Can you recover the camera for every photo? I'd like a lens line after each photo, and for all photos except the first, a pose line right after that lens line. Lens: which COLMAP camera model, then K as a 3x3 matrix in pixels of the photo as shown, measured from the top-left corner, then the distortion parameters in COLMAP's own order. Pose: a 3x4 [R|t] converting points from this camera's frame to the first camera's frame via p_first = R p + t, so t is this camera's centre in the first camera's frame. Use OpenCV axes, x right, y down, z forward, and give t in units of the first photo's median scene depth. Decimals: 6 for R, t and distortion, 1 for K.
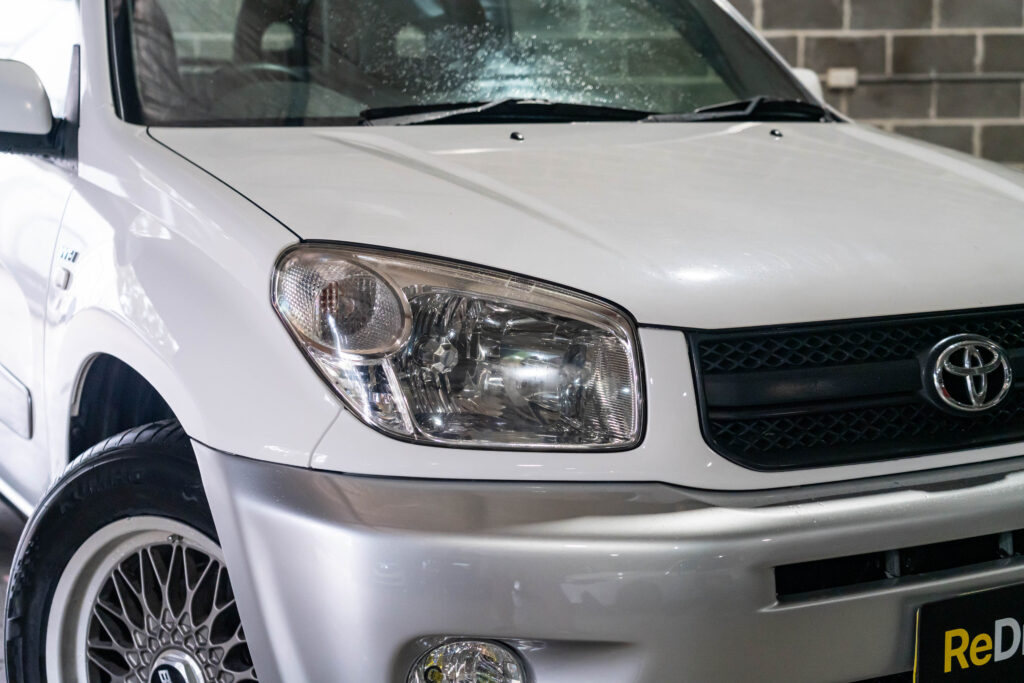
lens RADIAL K [[1551.6, 0, 520.0], [0, 1551.6, 344.5], [0, 0, 1]] dist [0.033694, 0.000000]
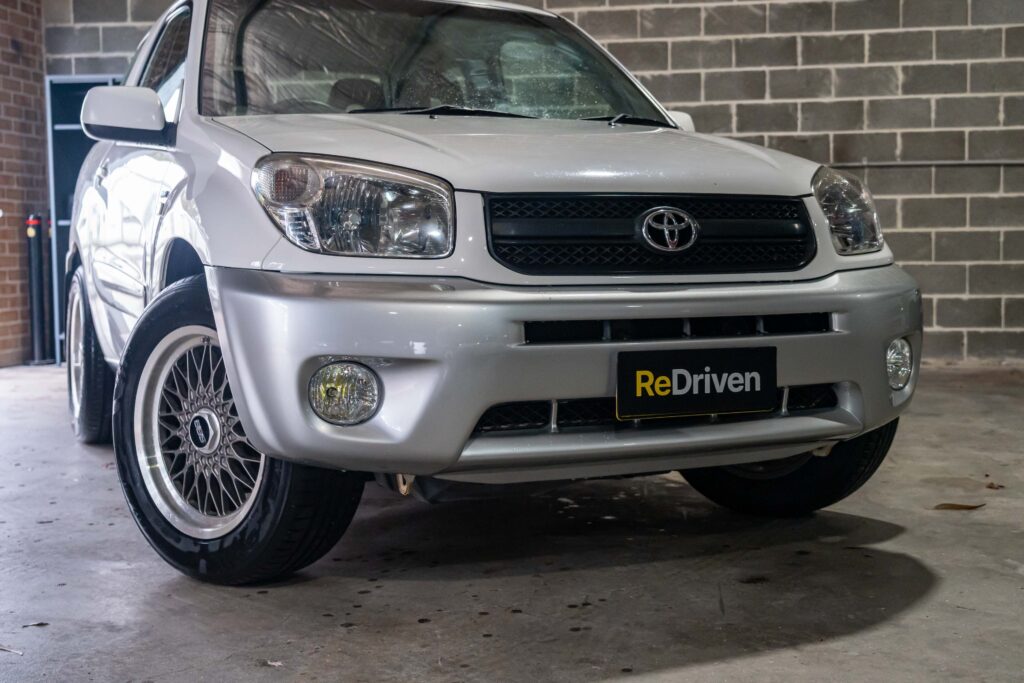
lens RADIAL K [[1219.9, 0, 530.1], [0, 1219.9, 340.9], [0, 0, 1]] dist [0.051837, 0.000000]
pose [[0.996150, 0.001014, -0.087660, 0.256297], [-0.007392, 0.997344, -0.072464, 0.231756], [0.087353, 0.072833, 0.993511, -0.293244]]
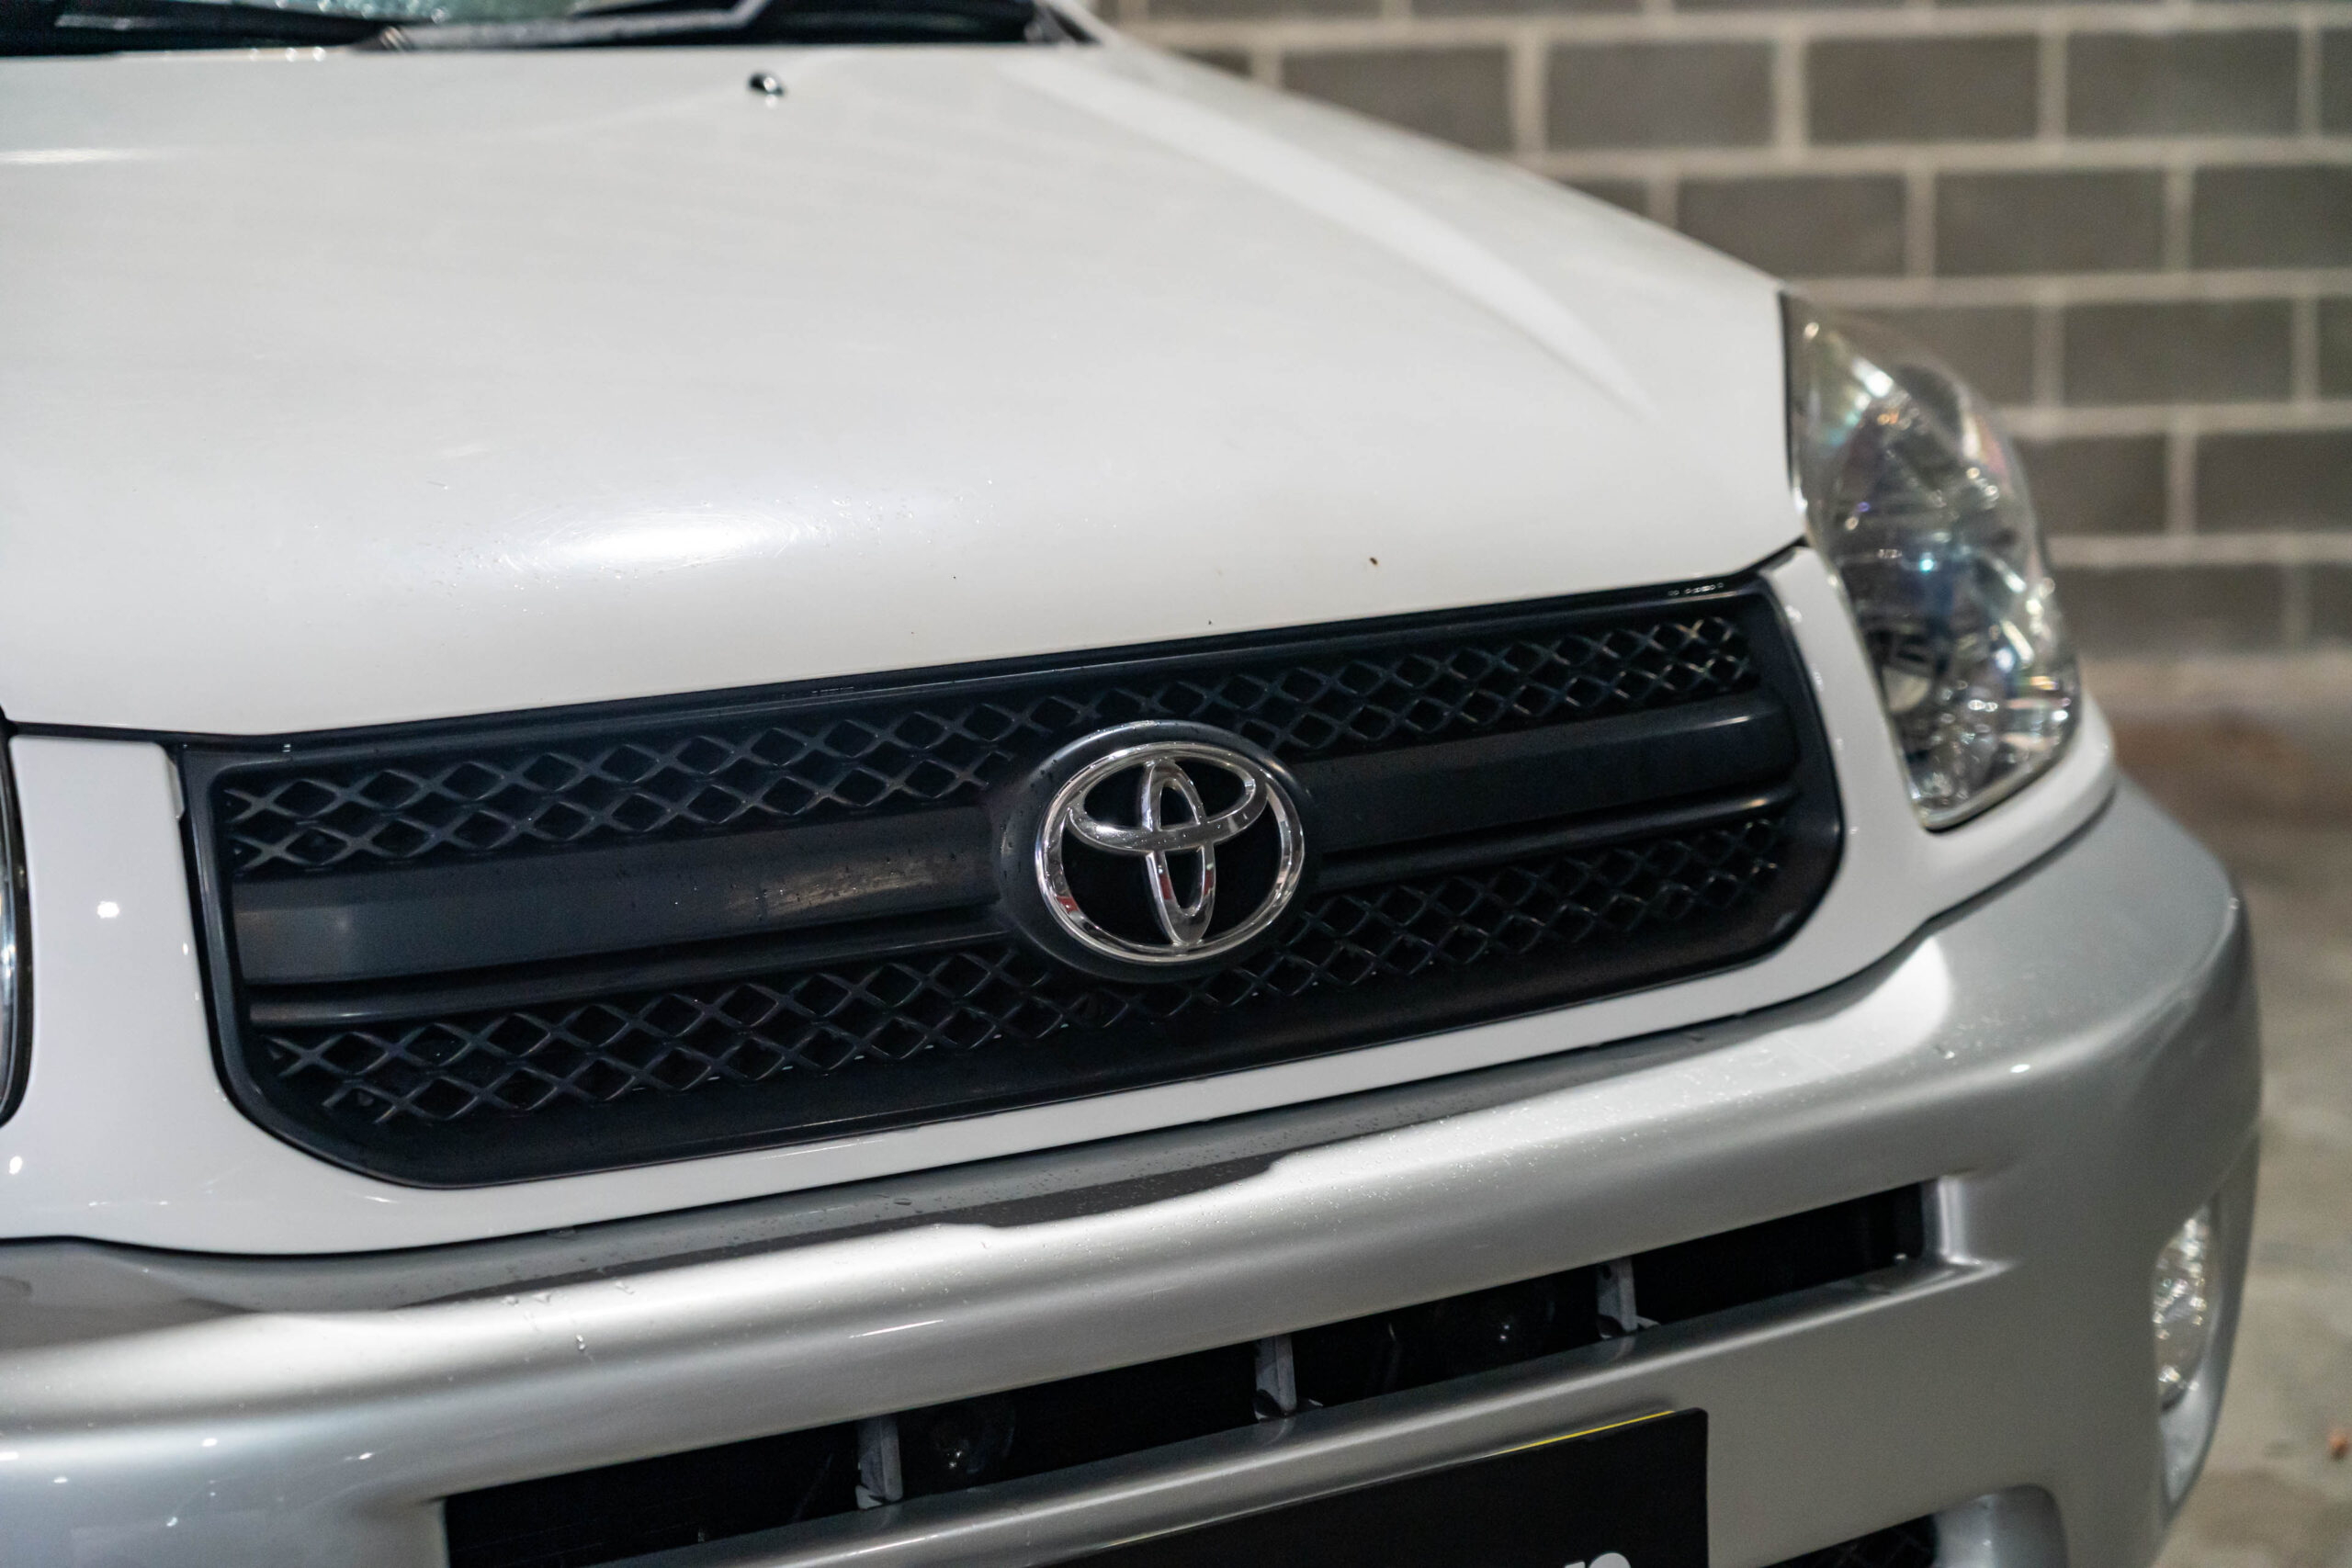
lens RADIAL K [[4547.7, 0, 1193.7], [0, 4547.7, 787.1], [0, 0, 1]] dist [0.062902, 0.000000]
pose [[0.993819, -0.026826, 0.107721, 0.194971], [0.024348, 0.999409, 0.024253, -0.015867], [-0.108308, -0.021481, 0.993885, 0.072102]]
